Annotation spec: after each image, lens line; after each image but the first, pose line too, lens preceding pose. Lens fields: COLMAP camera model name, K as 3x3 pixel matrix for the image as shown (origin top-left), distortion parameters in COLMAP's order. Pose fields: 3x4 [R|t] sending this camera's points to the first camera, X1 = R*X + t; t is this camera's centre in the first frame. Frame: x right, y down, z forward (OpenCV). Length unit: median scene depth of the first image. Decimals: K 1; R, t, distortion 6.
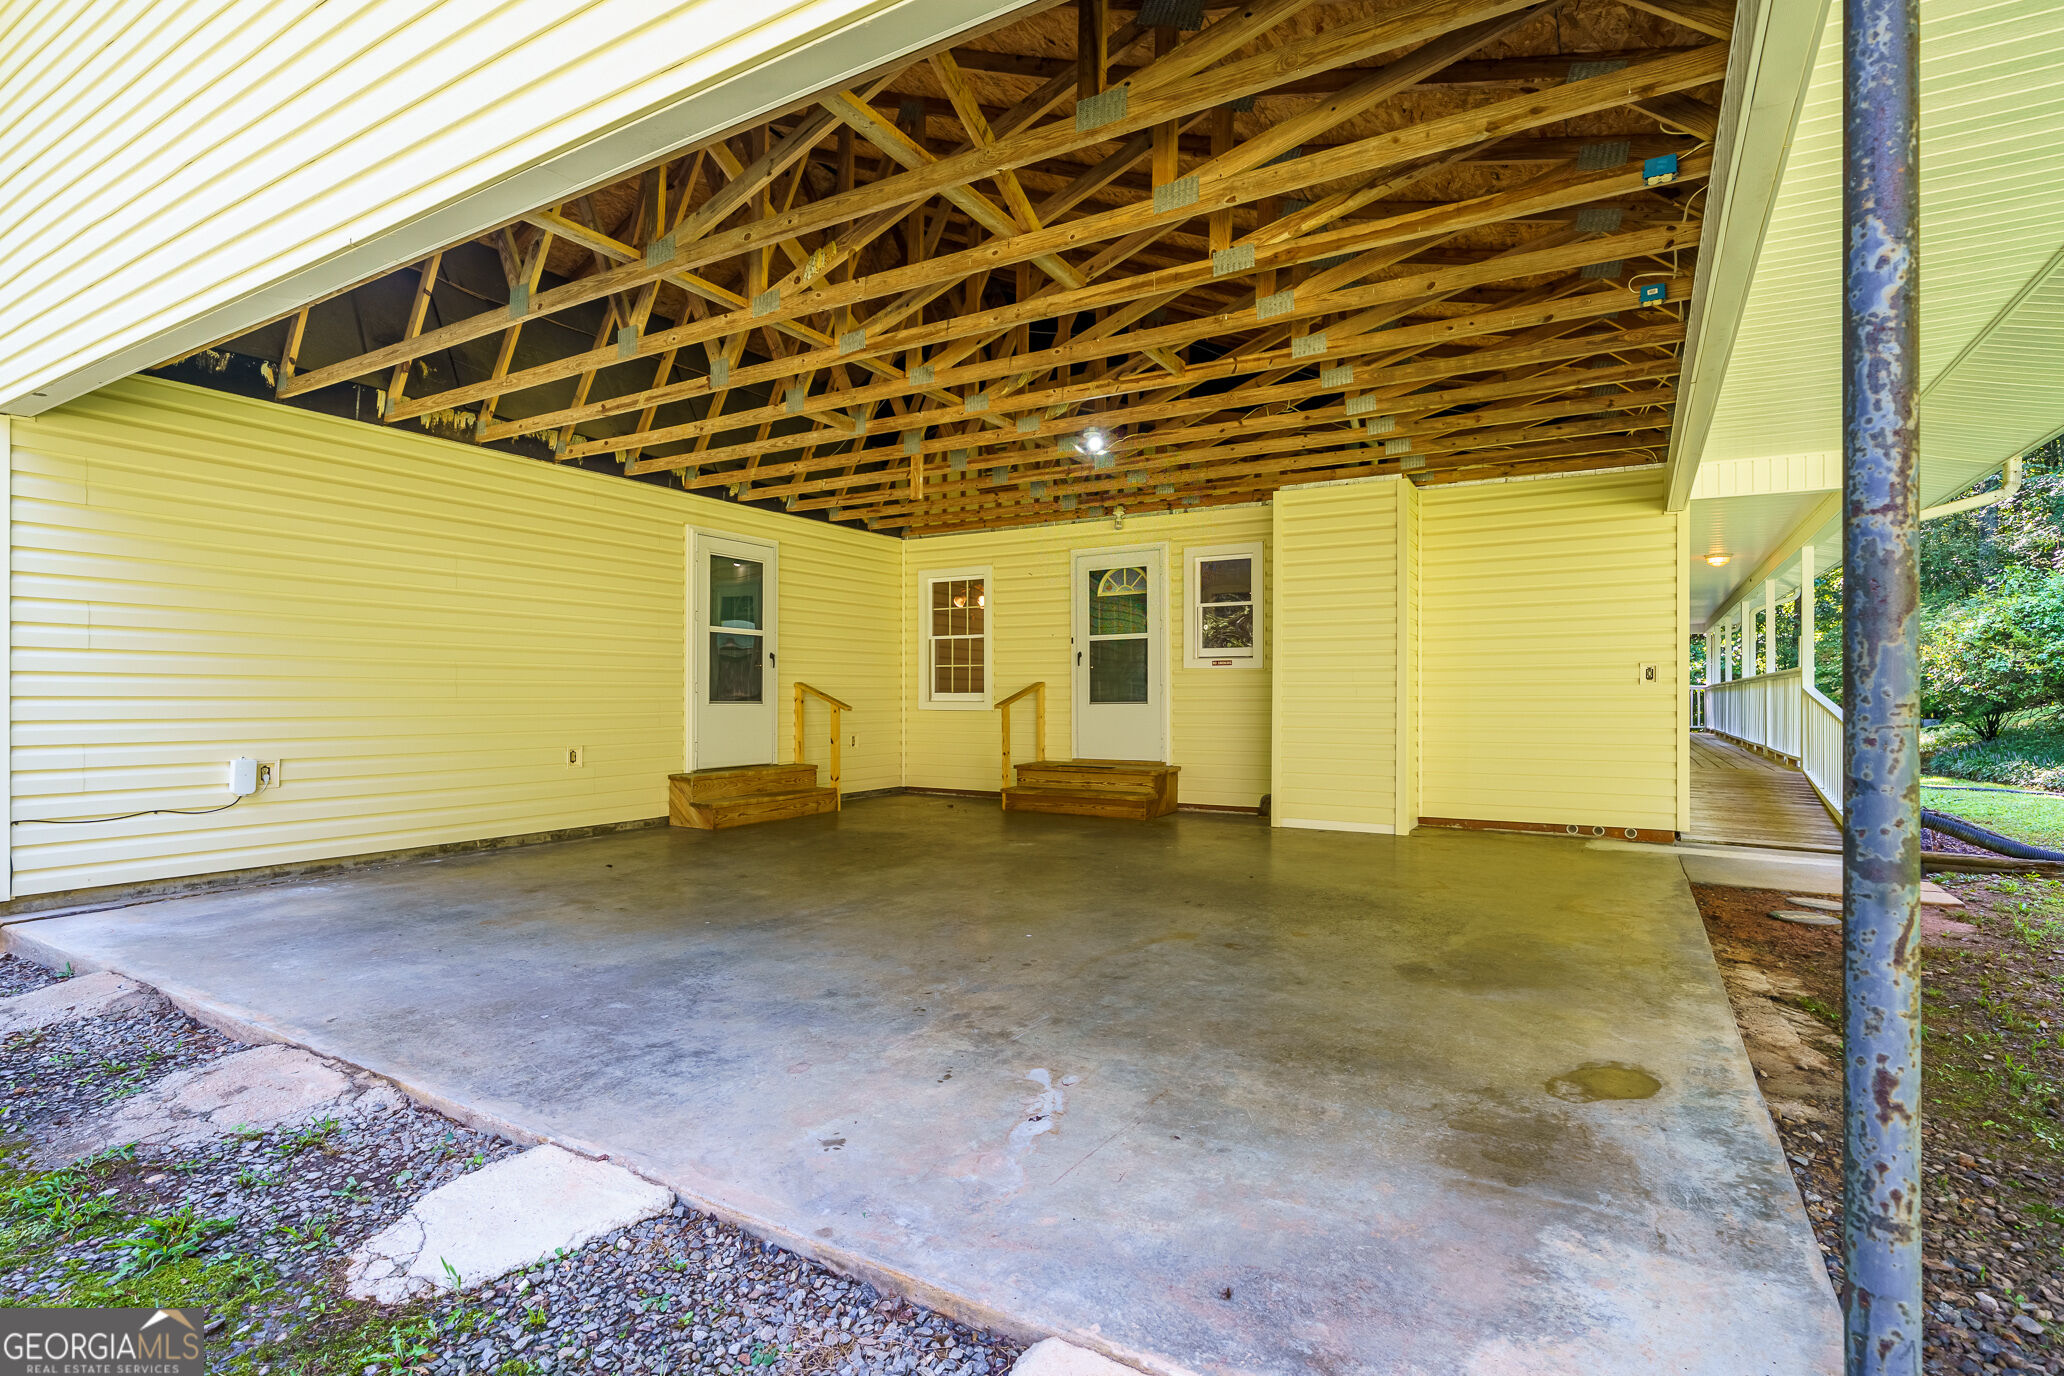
lens RADIAL K [[986.3, 0, 1036.3], [0, 986.3, 693.9], [0, 0, 1]] dist [0.004697, 0.000933]
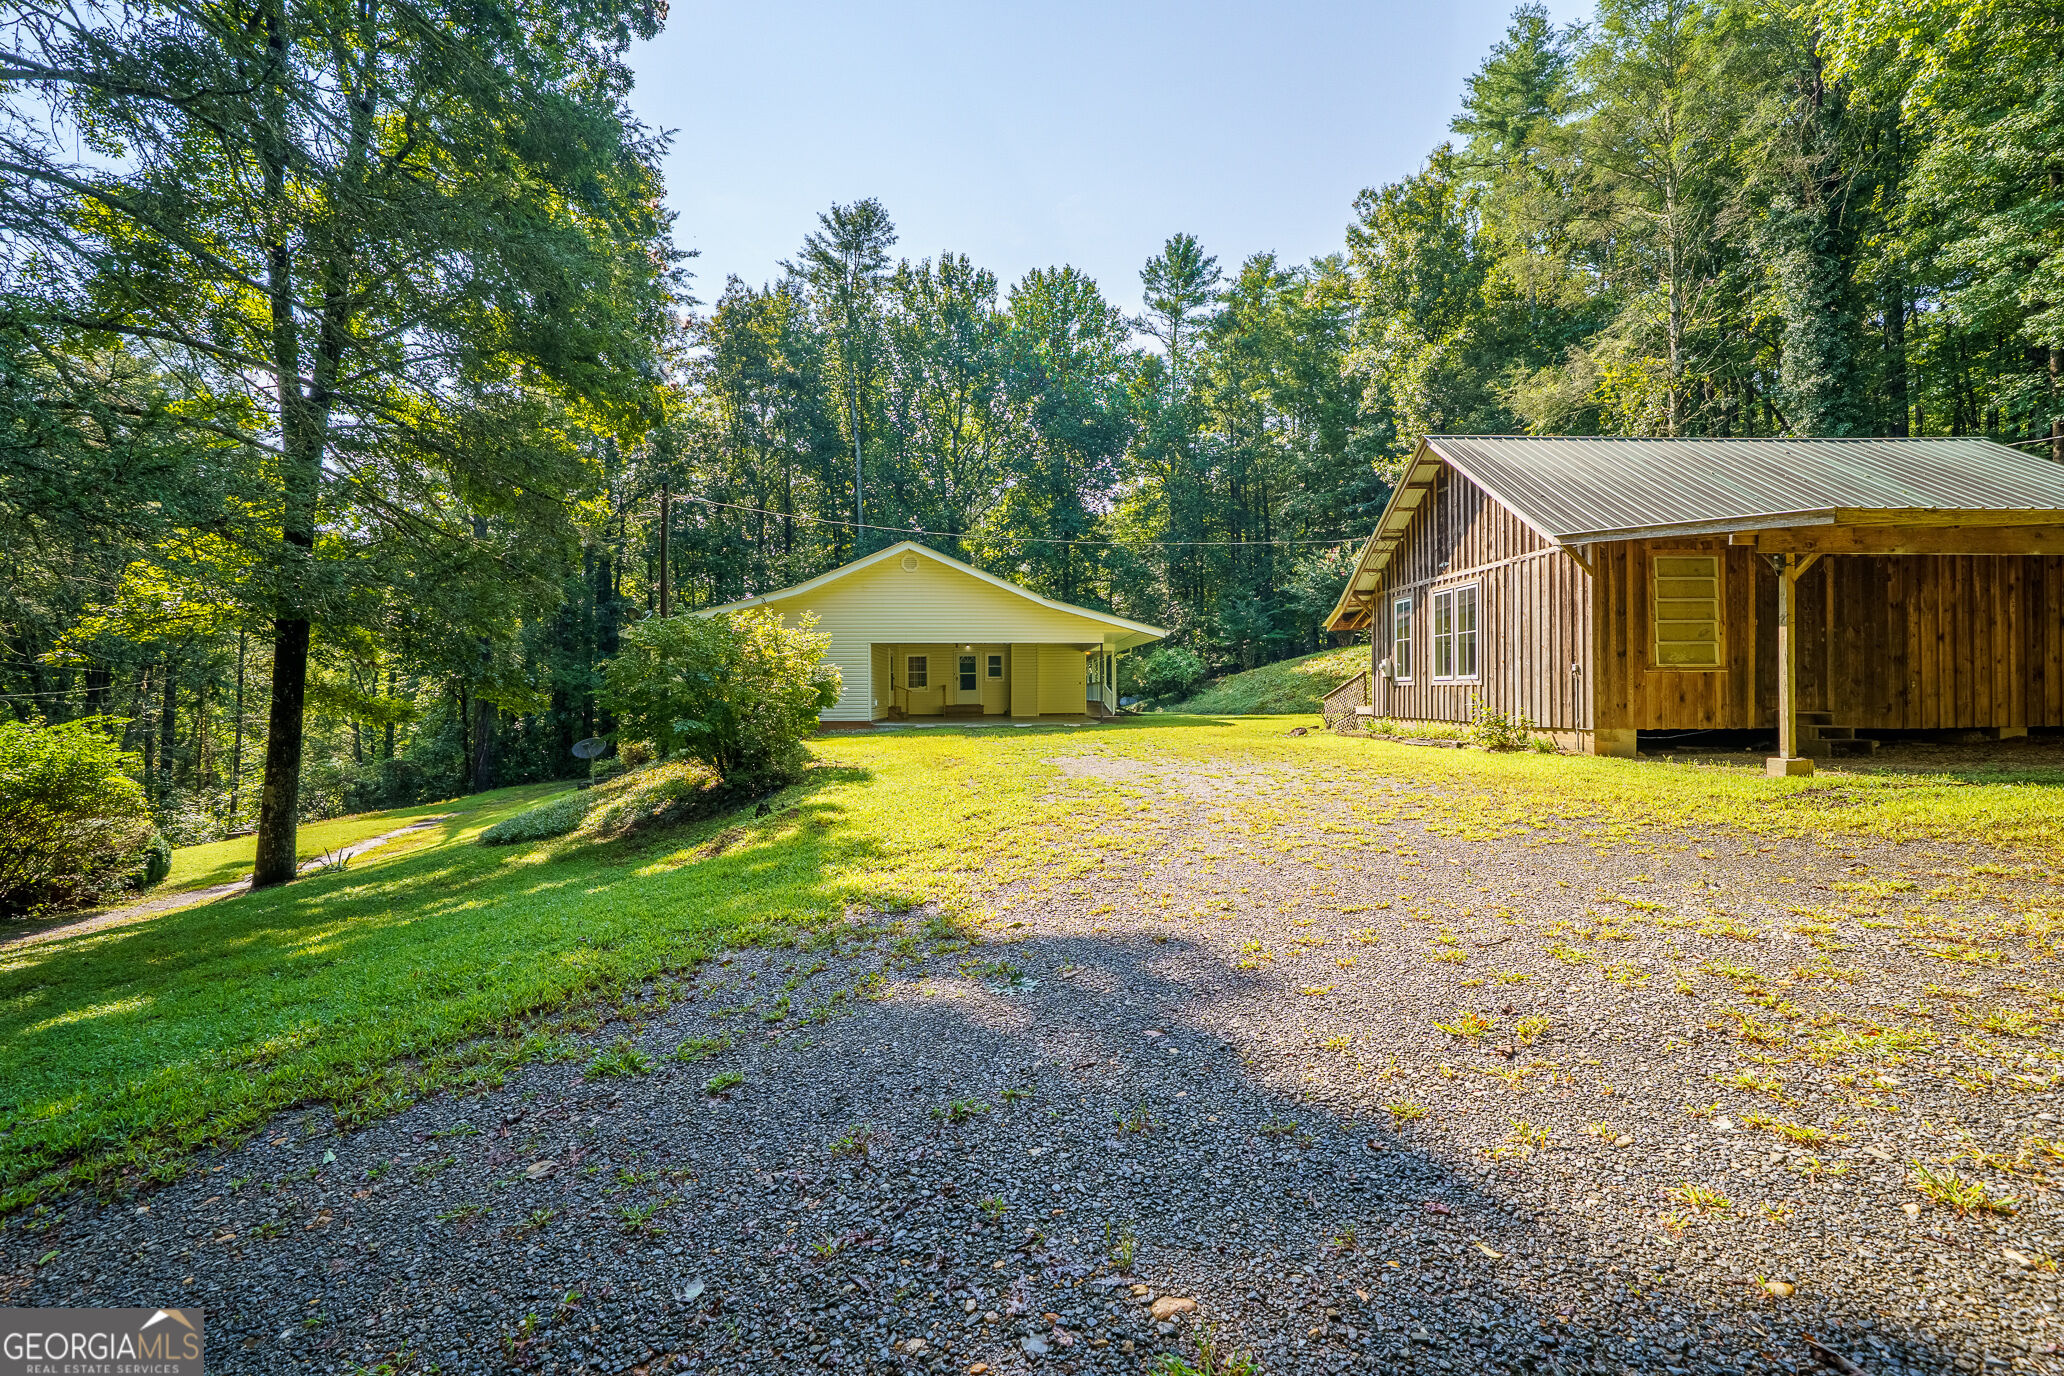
lens RADIAL K [[928.3, 0, 1032.7], [0, 928.3, 686.8], [0, 0, 1]] dist [0.005089, 0.000685]
pose [[0.836024, 0.001230, 0.548692, -1.857495], [0.000388, 0.999996, -0.002833, 0.006478], [-0.548693, 0.002581, 0.836020, -2.414956]]
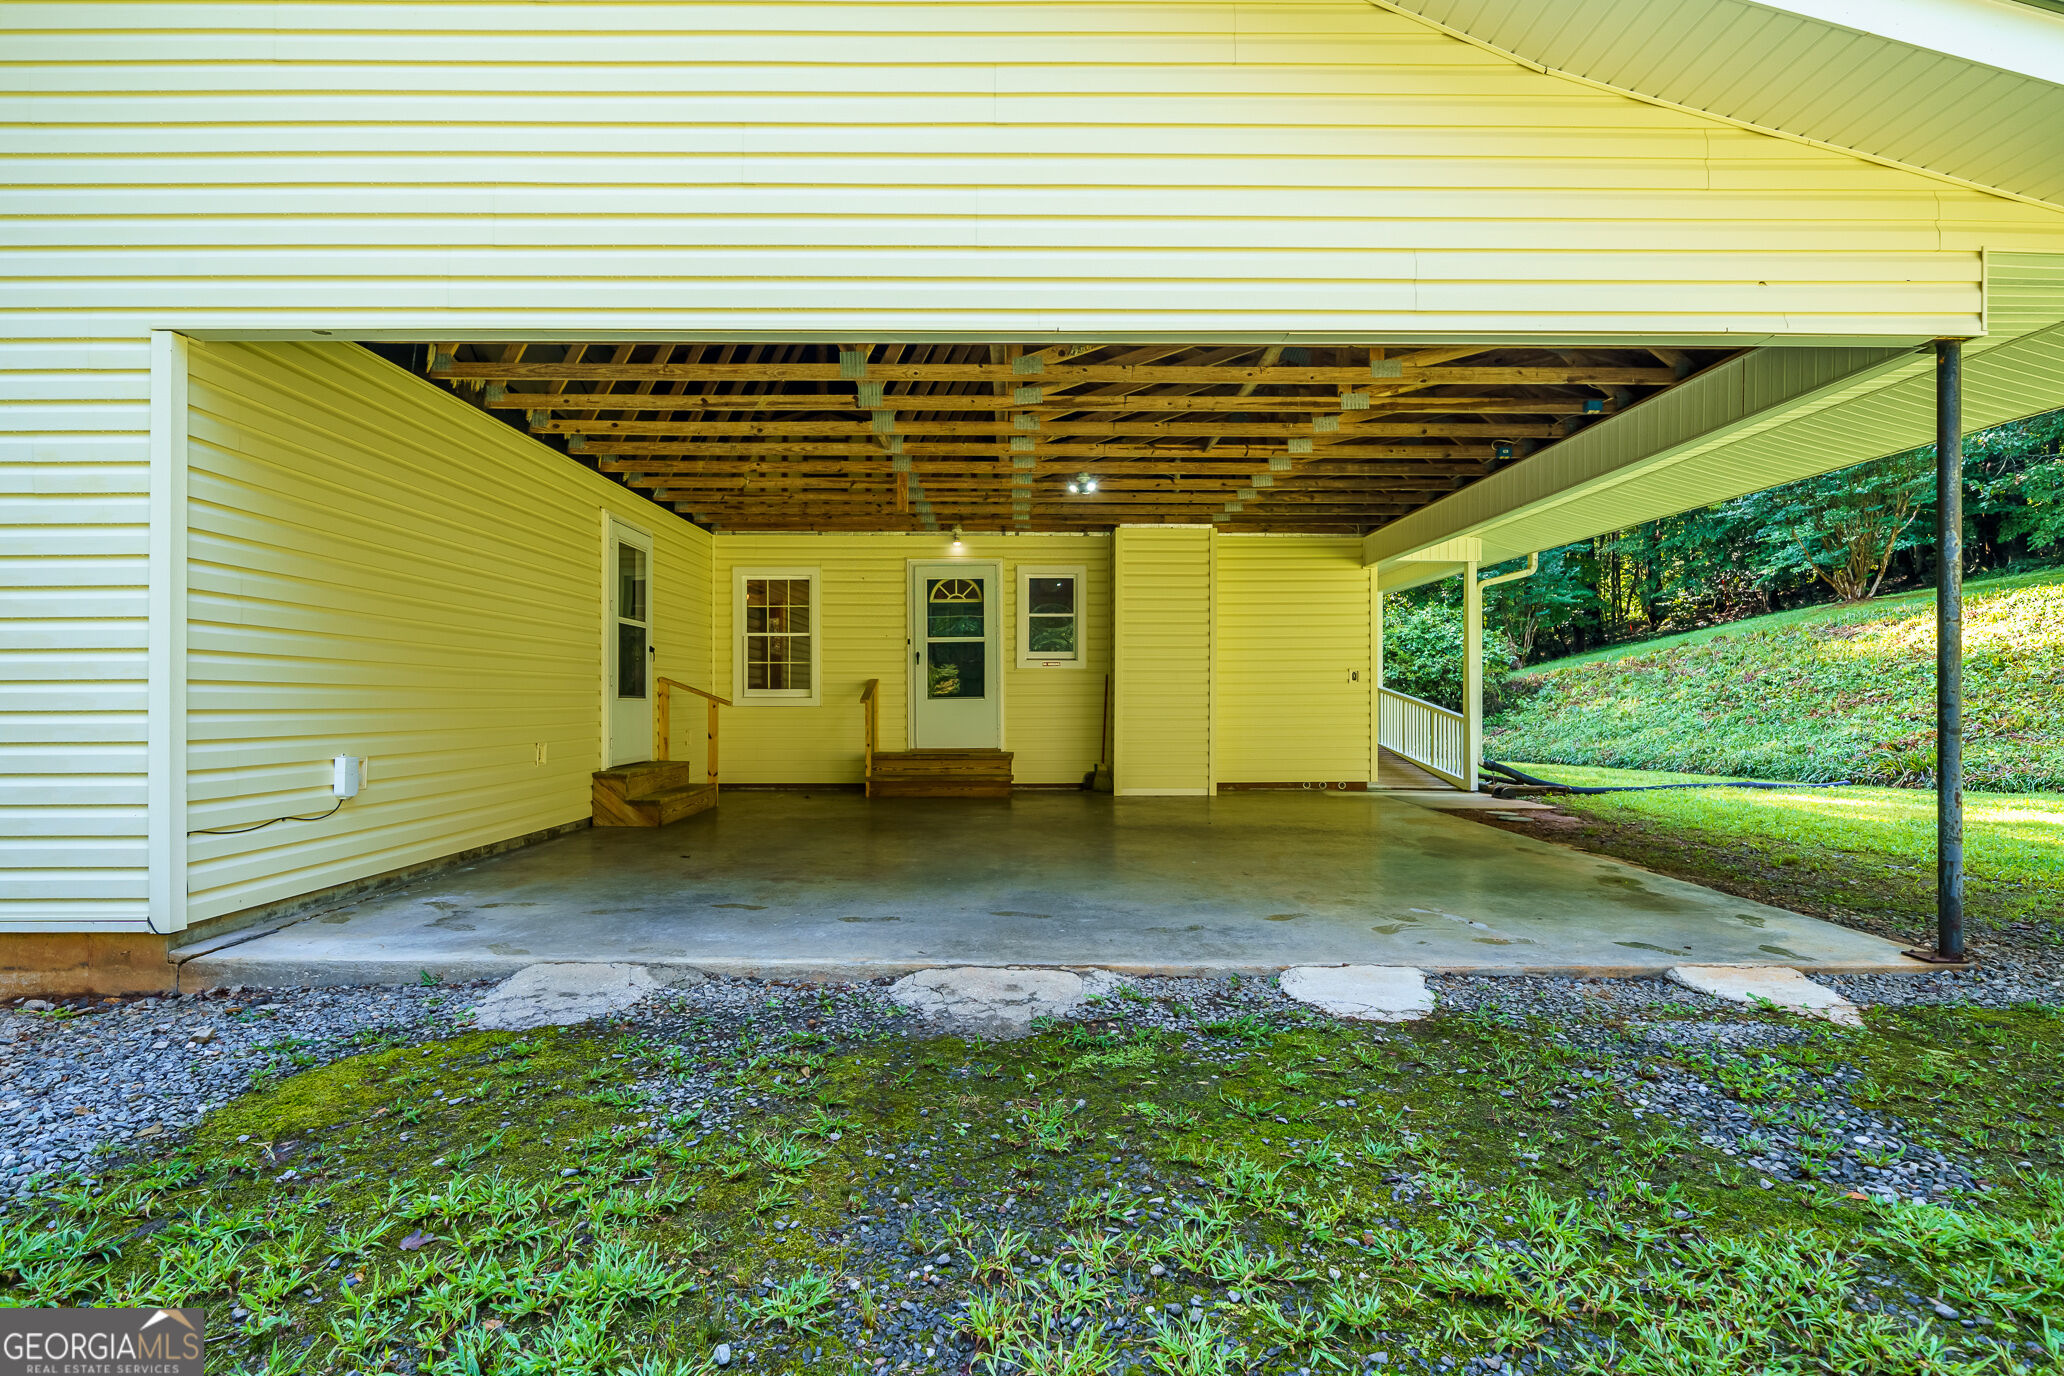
lens RADIAL K [[1013.6, 0, 1026.8], [0, 1013.6, 694.9], [0, 0, 1]] dist [0.003119, 0.000367]
pose [[0.860649, 0.000771, 0.509198, -0.461719], [0.000625, 0.999997, -0.002570, 0.009104], [-0.509199, 0.002530, 0.860645, -0.042086]]
